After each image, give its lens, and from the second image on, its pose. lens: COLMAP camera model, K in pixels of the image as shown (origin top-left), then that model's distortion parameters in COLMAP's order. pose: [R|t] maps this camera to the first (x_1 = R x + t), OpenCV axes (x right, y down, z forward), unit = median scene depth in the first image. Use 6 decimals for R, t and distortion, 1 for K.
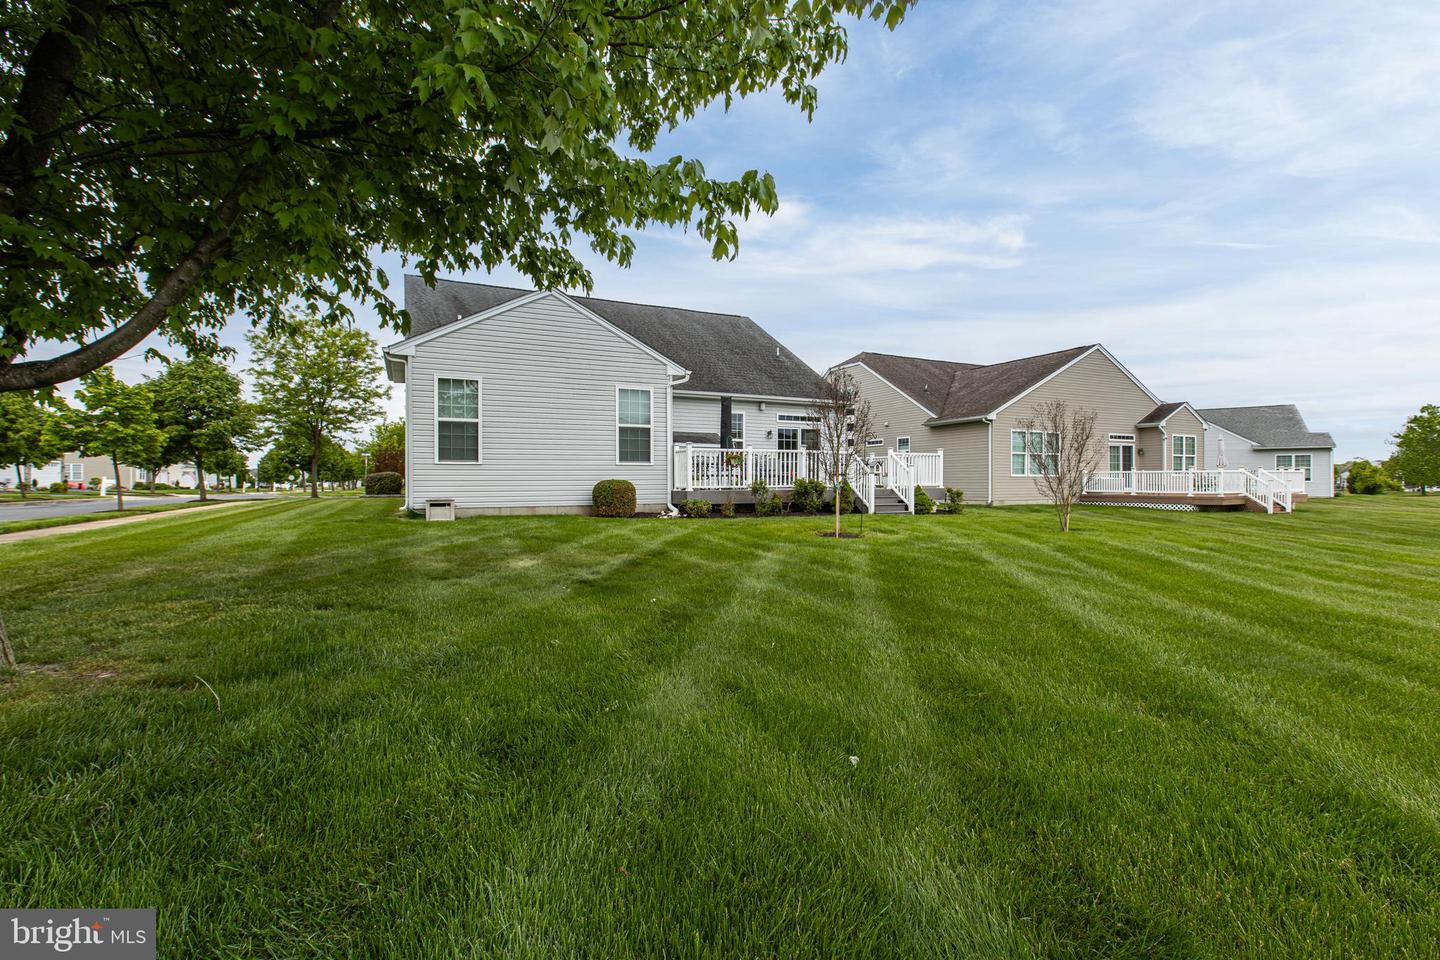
lens RADIAL K [[633.1, 0, 721.1], [0, 633.1, 481.7], [0, 0, 1]] dist [-0.003790, 0.000230]
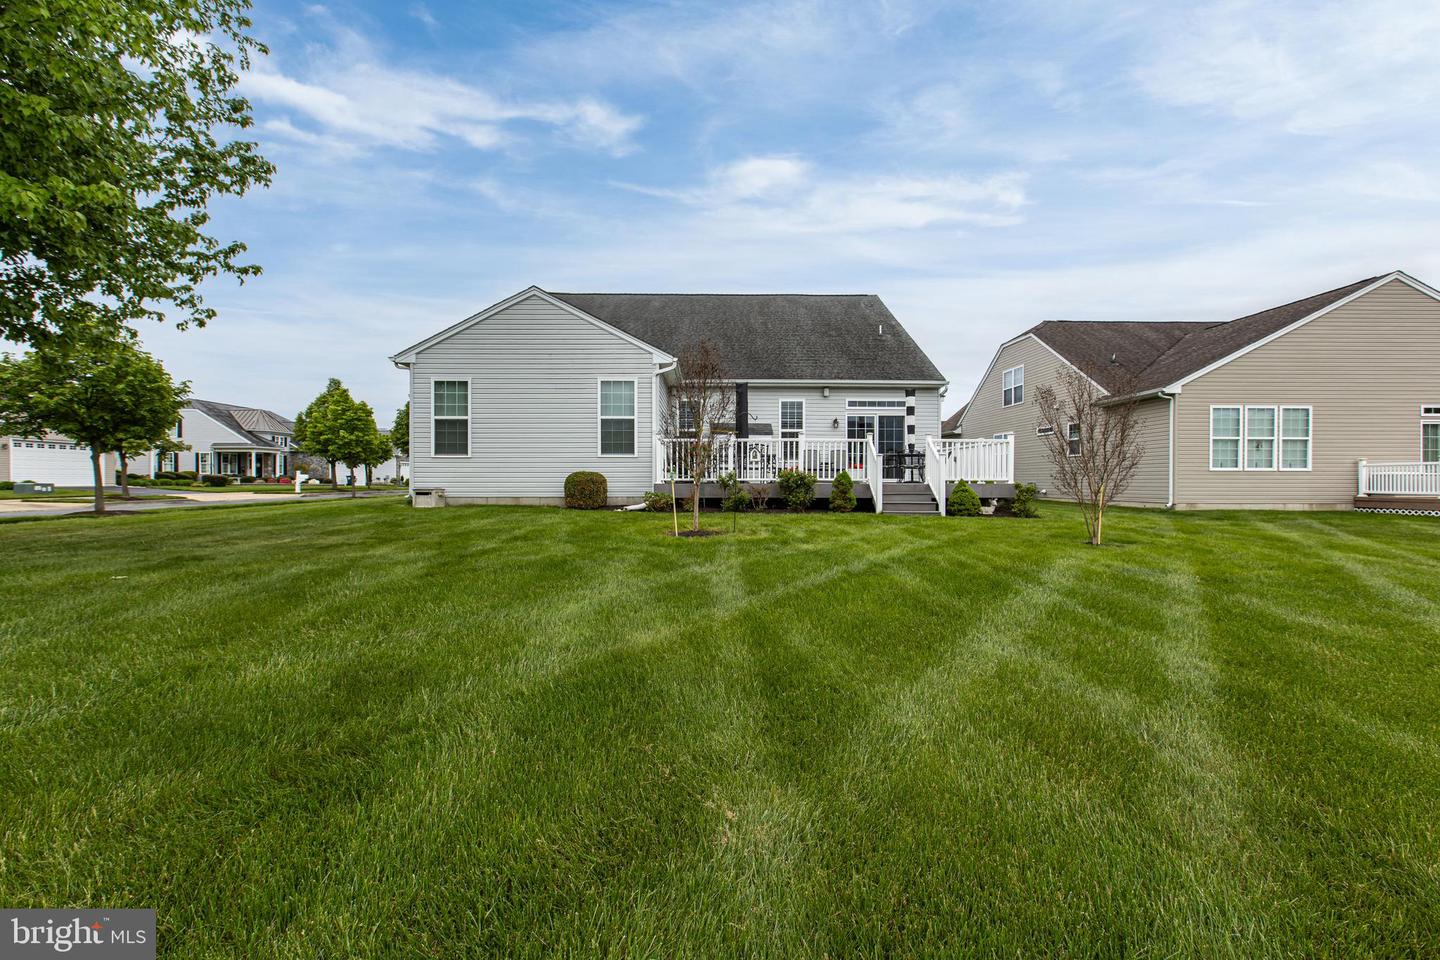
lens RADIAL K [[633.1, 0, 721.1], [0, 633.1, 481.7], [0, 0, 1]] dist [-0.003790, 0.000230]
pose [[0.905375, 0.004265, -0.424592, 0.419063], [-0.004324, 0.999990, 0.000826, 0.010241], [0.424592, 0.001088, 0.905384, 0.168208]]
